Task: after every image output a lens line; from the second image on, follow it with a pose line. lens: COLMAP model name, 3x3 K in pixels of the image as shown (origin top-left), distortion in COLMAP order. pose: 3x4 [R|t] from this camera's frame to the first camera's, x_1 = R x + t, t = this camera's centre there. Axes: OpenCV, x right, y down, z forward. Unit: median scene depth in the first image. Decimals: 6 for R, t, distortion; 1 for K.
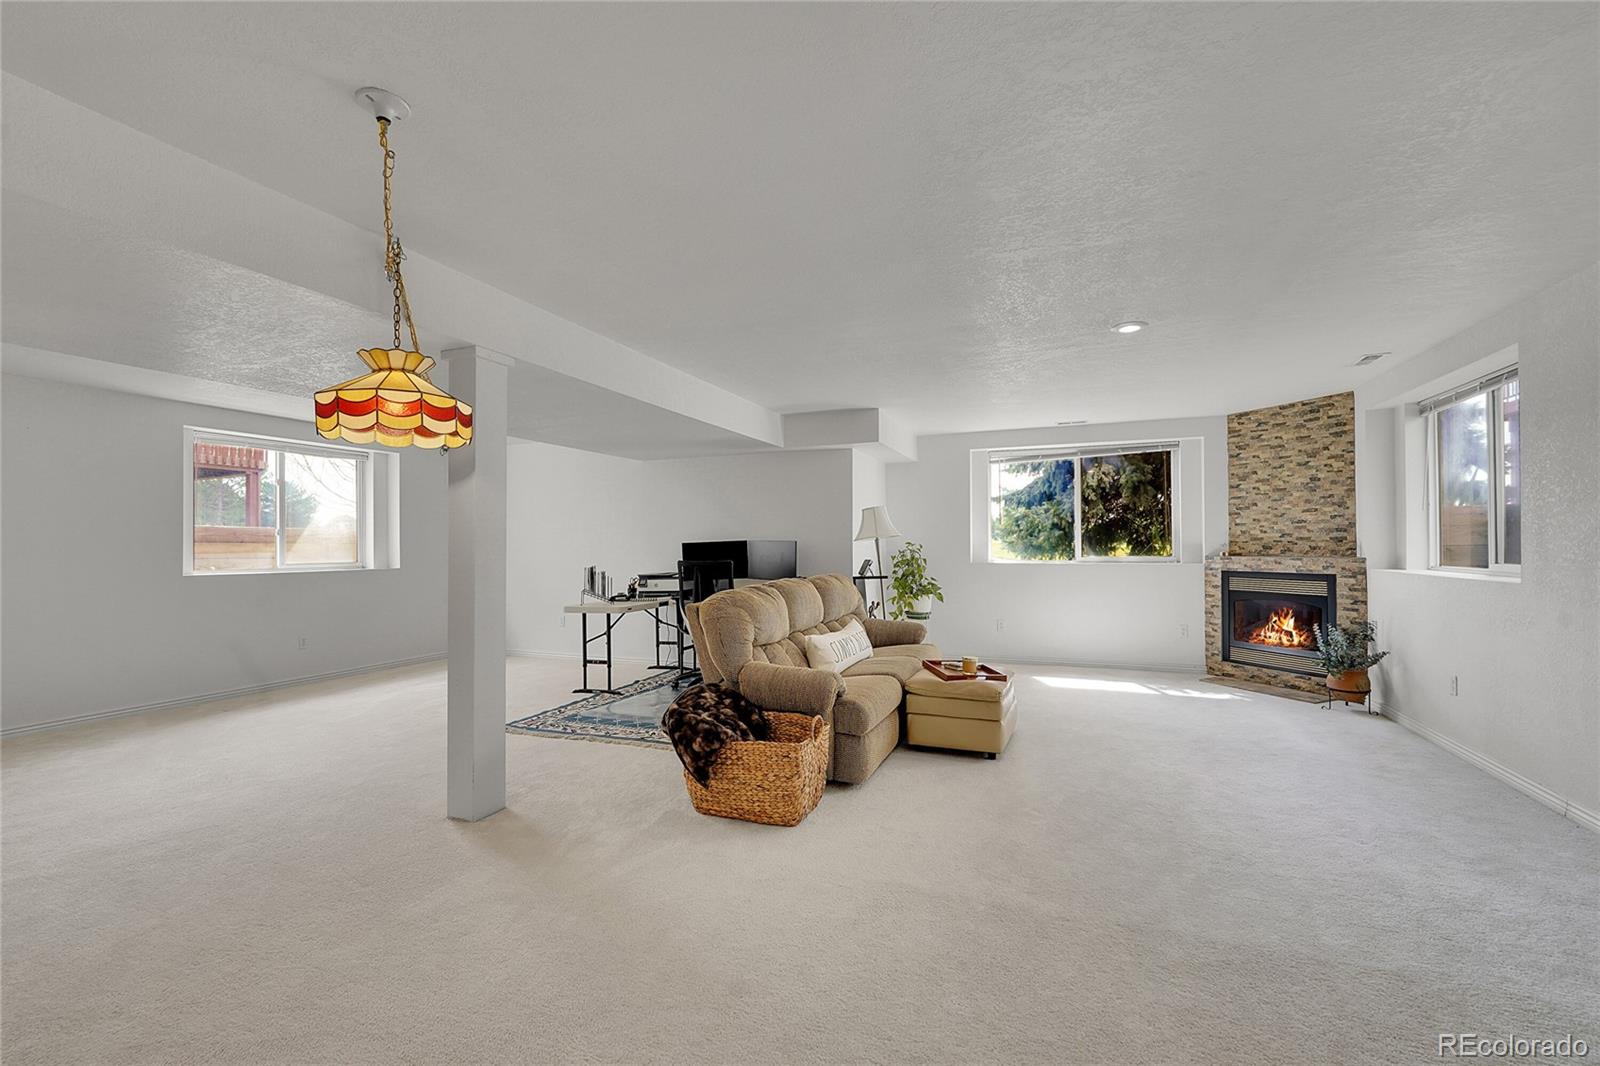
lens RADIAL K [[653.1, 0, 800.0], [0, 653.1, 533.0], [0, 0, 1]] dist [-0.011983, -0.000287]
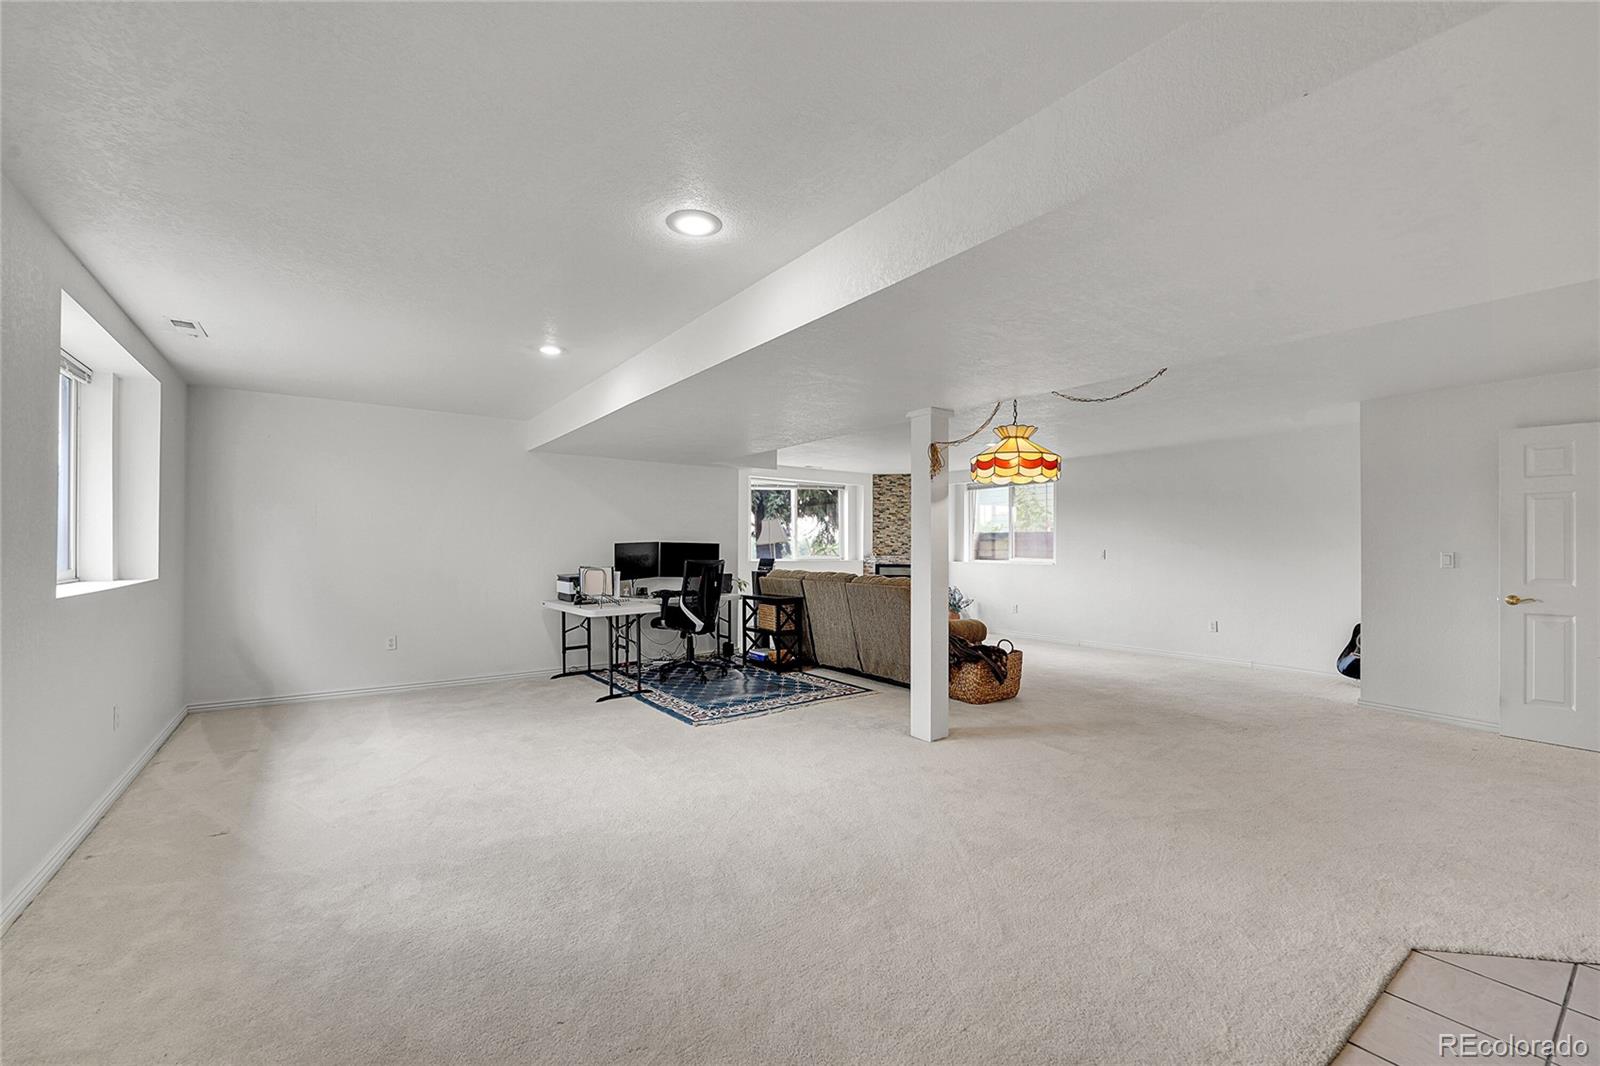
lens RADIAL K [[653.1, 0, 800.0], [0, 653.1, 533.0], [0, 0, 1]] dist [-0.011983, -0.000287]
pose [[0.526259, 0.027745, 0.849871, -1.003539], [-0.025117, 0.999539, -0.017078, 0.010637], [-0.849953, -0.012359, 0.526713, 0.266622]]
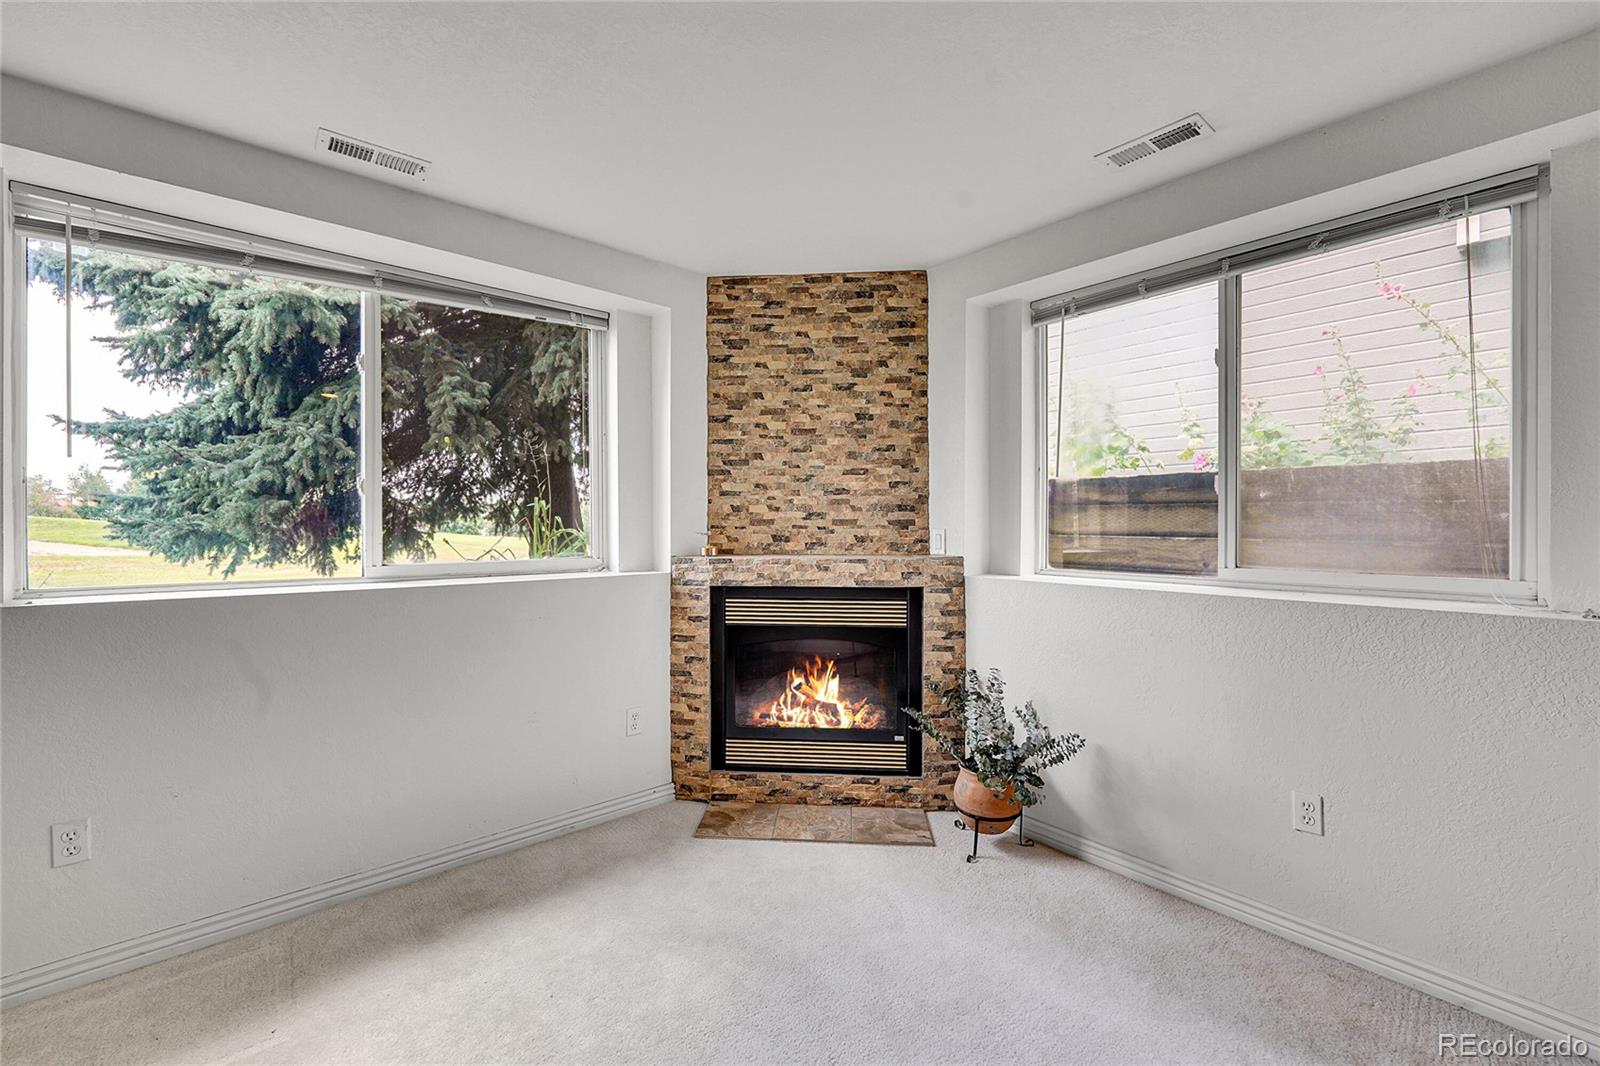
lens RADIAL K [[653.1, 0, 800.0], [0, 653.1, 533.0], [0, 0, 1]] dist [-0.011983, -0.000287]
pose [[0.446037, -0.006036, 0.894994, 0.254309], [-0.018539, 0.999700, 0.015981, 0.009392], [-0.894823, -0.023720, 0.445791, 0.765798]]
